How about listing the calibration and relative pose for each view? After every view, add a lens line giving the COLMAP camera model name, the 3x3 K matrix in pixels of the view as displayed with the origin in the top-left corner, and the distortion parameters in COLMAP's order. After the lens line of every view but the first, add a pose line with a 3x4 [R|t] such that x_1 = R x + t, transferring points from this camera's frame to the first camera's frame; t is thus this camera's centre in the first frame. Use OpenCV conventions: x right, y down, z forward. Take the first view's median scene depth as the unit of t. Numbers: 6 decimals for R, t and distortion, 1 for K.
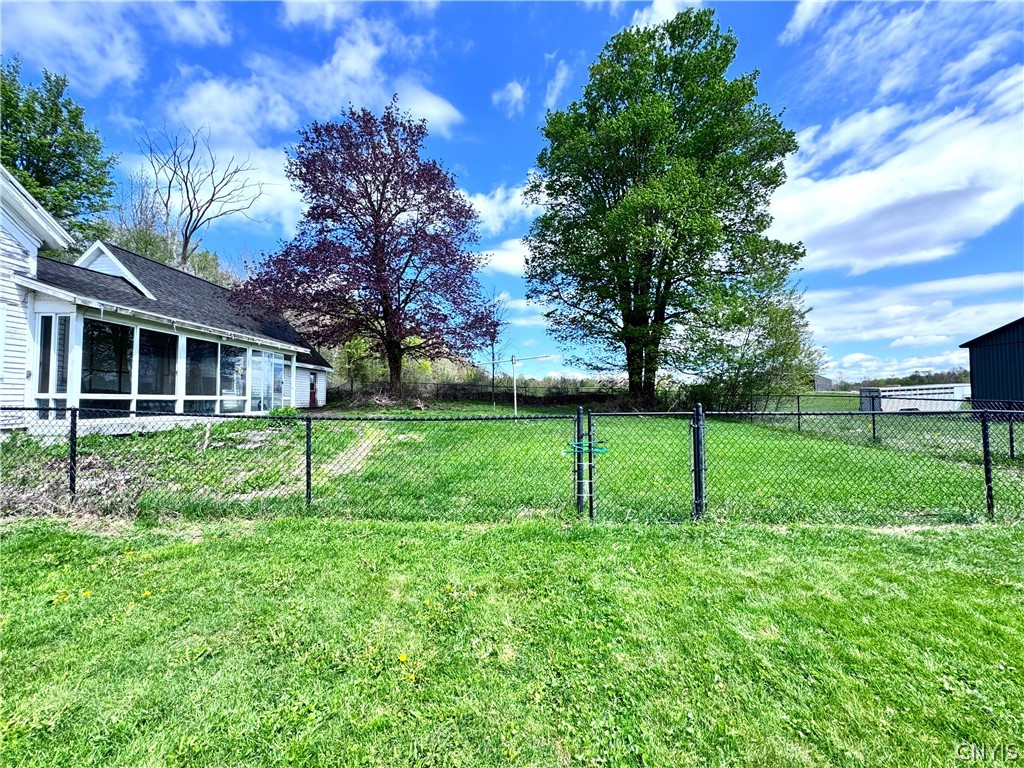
lens RADIAL K [[408.2, 0, 512.1], [0, 408.2, 382.7], [0, 0, 1]] dist [-0.002700, -0.000067]
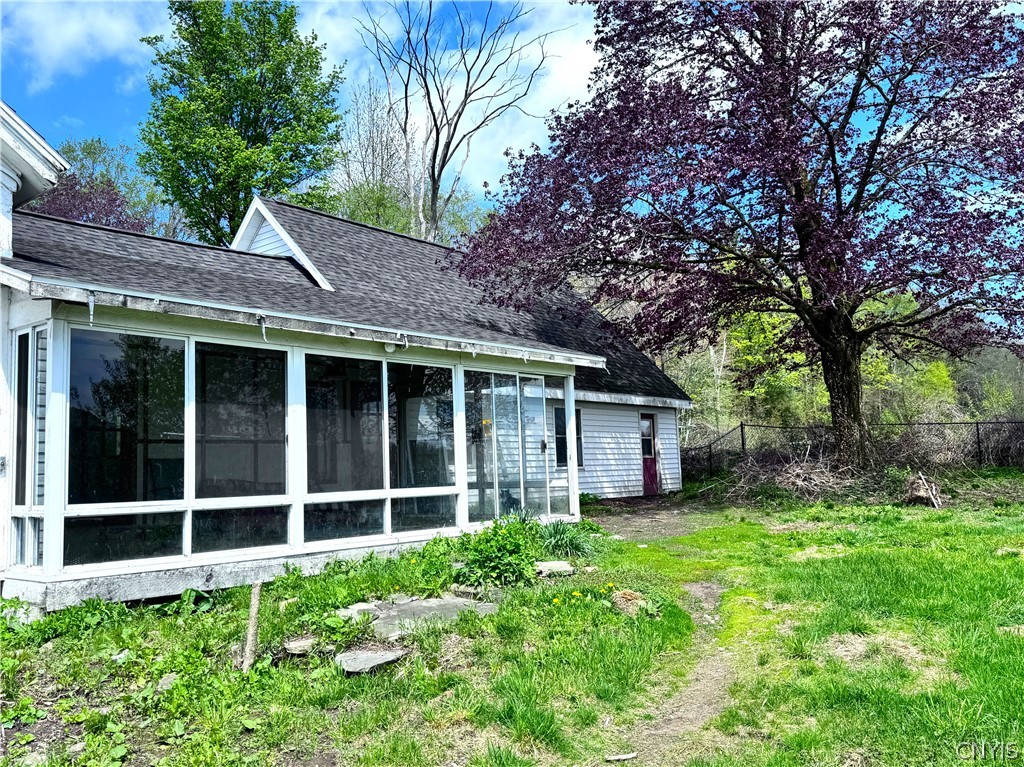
lens RADIAL K [[873.9, 0, 514.5], [0, 873.9, 391.2], [0, 0, 1]] dist [0.066685, -0.002536]
pose [[0.788737, -0.082653, -0.609149, -0.048228], [0.059385, 0.996530, -0.058322, -0.004352], [0.611856, 0.009826, 0.790908, 0.244417]]
